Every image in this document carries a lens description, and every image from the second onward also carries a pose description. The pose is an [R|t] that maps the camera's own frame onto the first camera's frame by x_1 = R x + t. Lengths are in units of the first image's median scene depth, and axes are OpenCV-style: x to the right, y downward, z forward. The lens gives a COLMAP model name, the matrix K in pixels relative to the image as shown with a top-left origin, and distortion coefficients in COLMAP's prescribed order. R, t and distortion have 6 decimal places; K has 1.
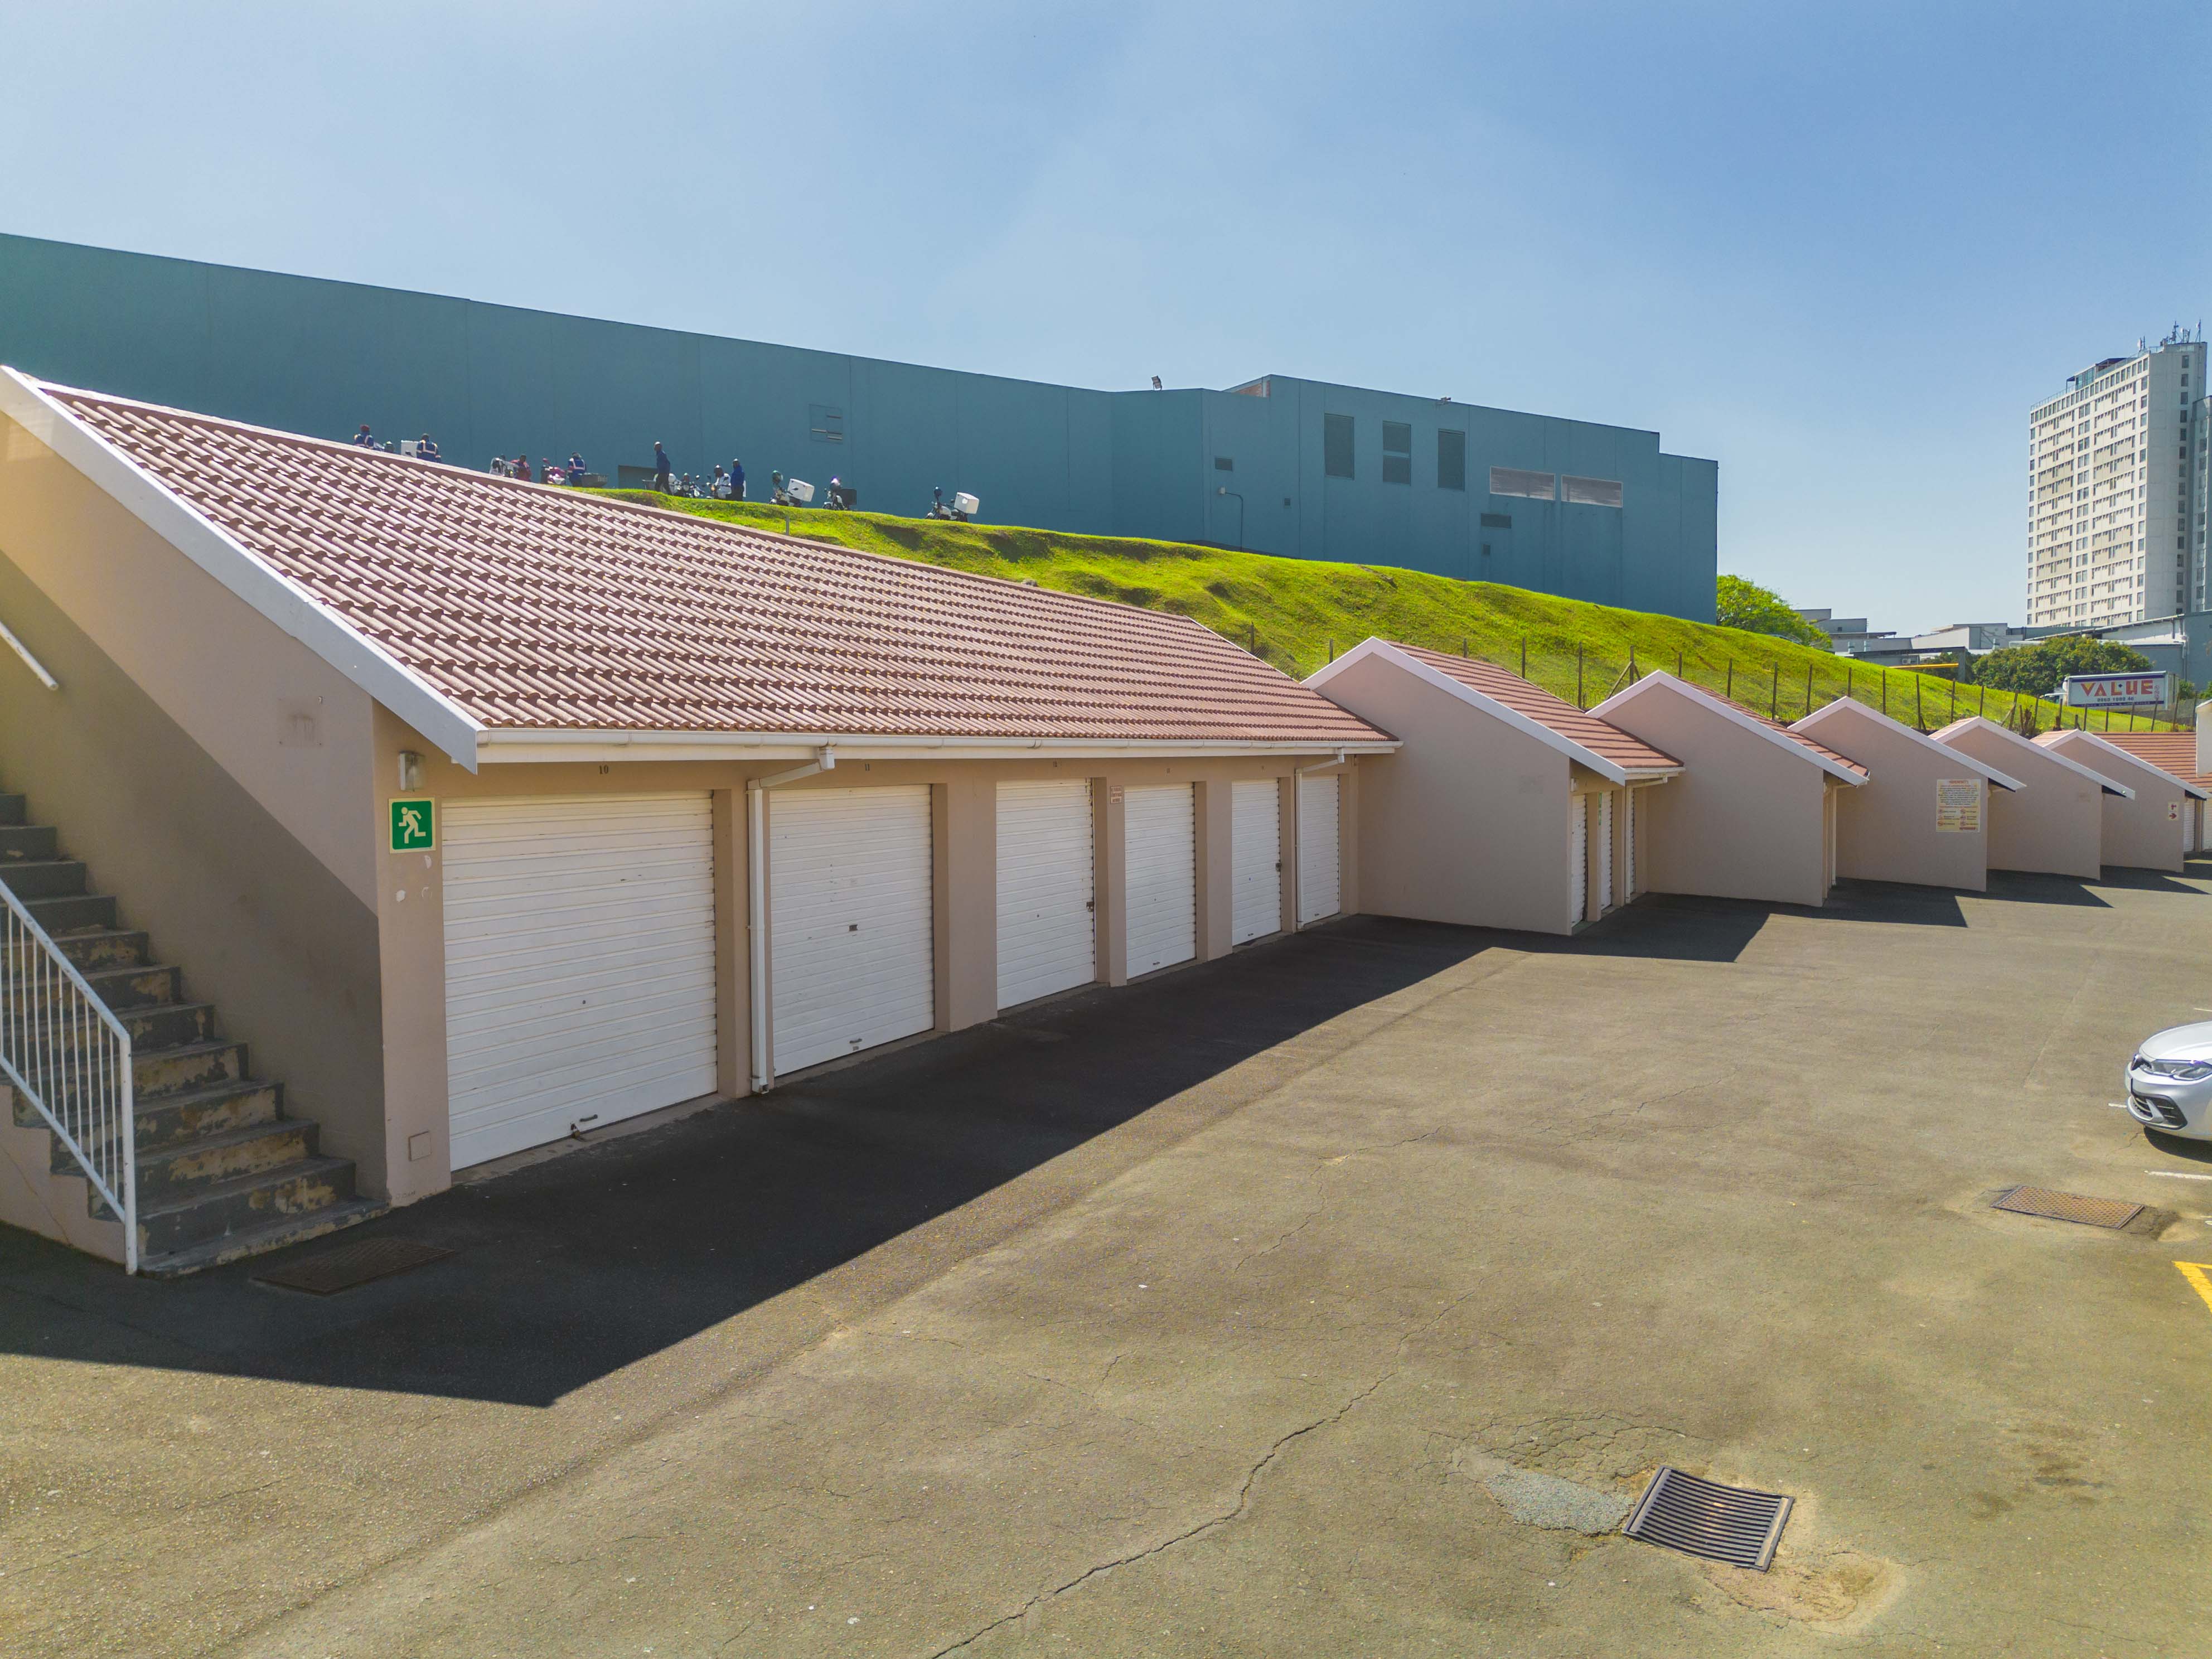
lens RADIAL K [[1569.5, 0, 1116.8], [0, 1569.5, 833.5], [0, 0, 1]] dist [0.034731, -0.005648]
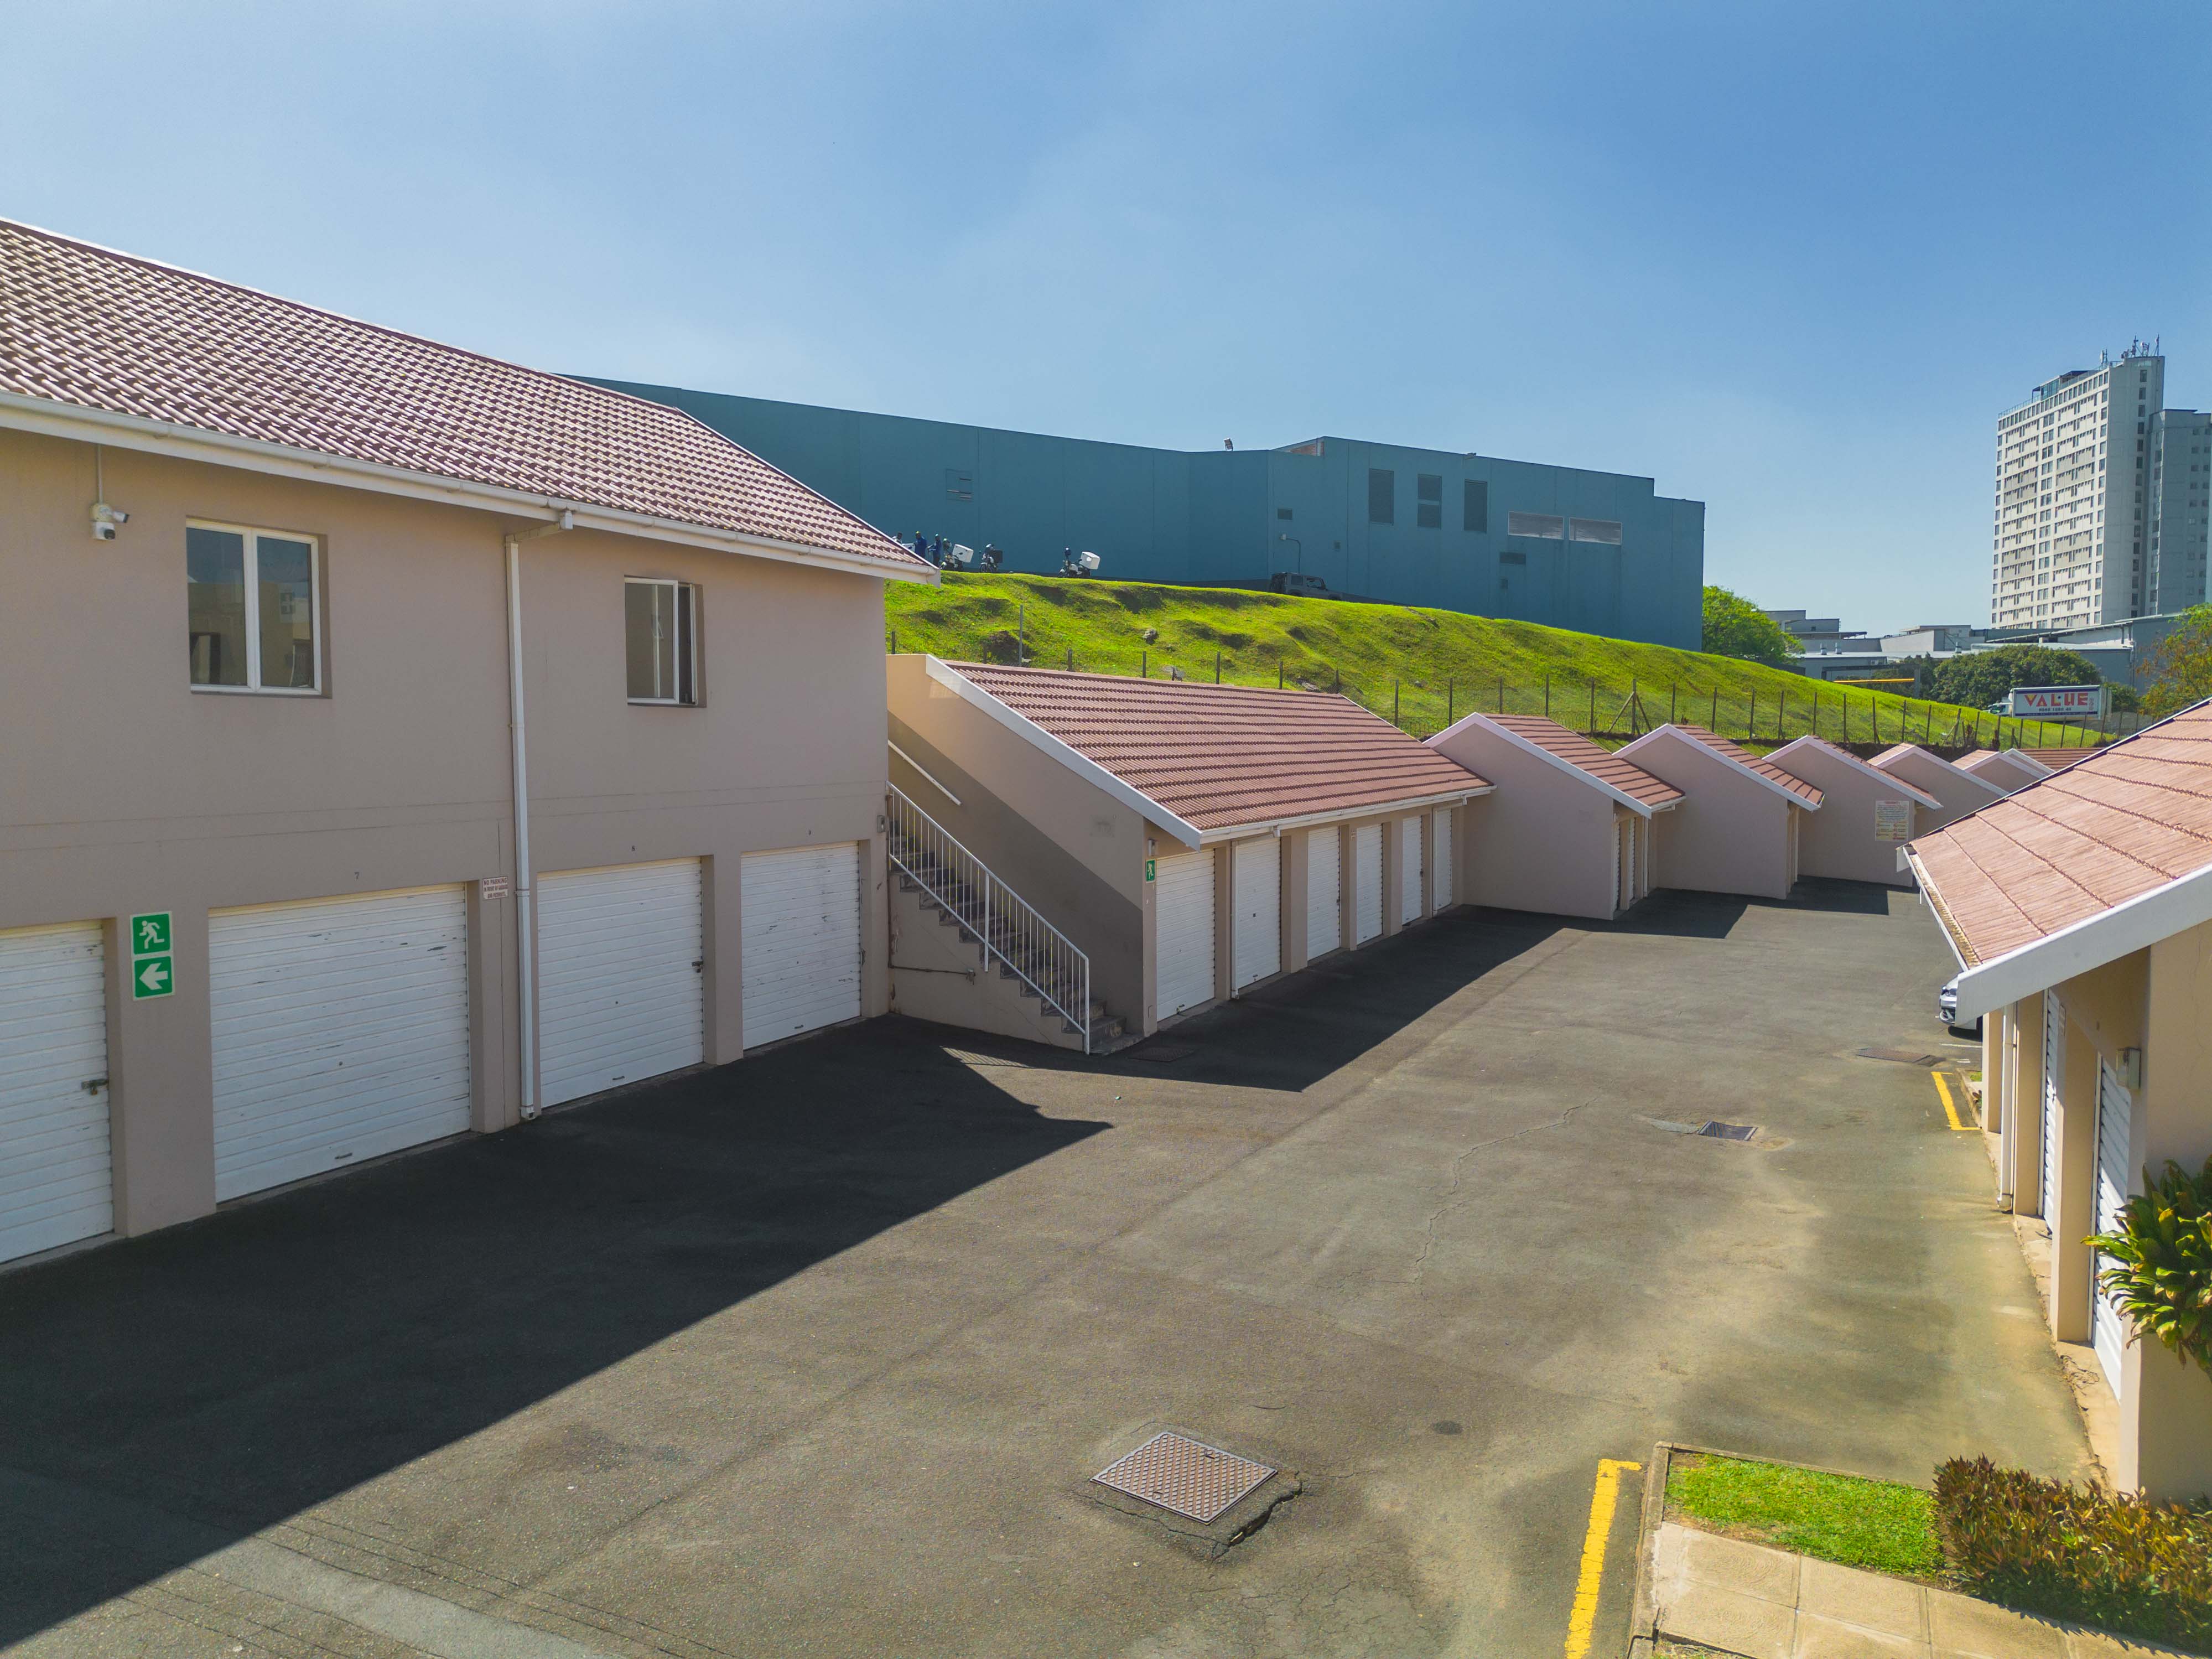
lens RADIAL K [[1556.4, 0, 1106.7], [0, 1556.4, 842.2], [0, 0, 1]] dist [0.024206, -0.000021]
pose [[0.999974, 0.005524, 0.004697, -0.067730], [-0.005609, 0.999820, 0.018144, -0.011329], [-0.004596, -0.018169, 0.999824, -0.160211]]
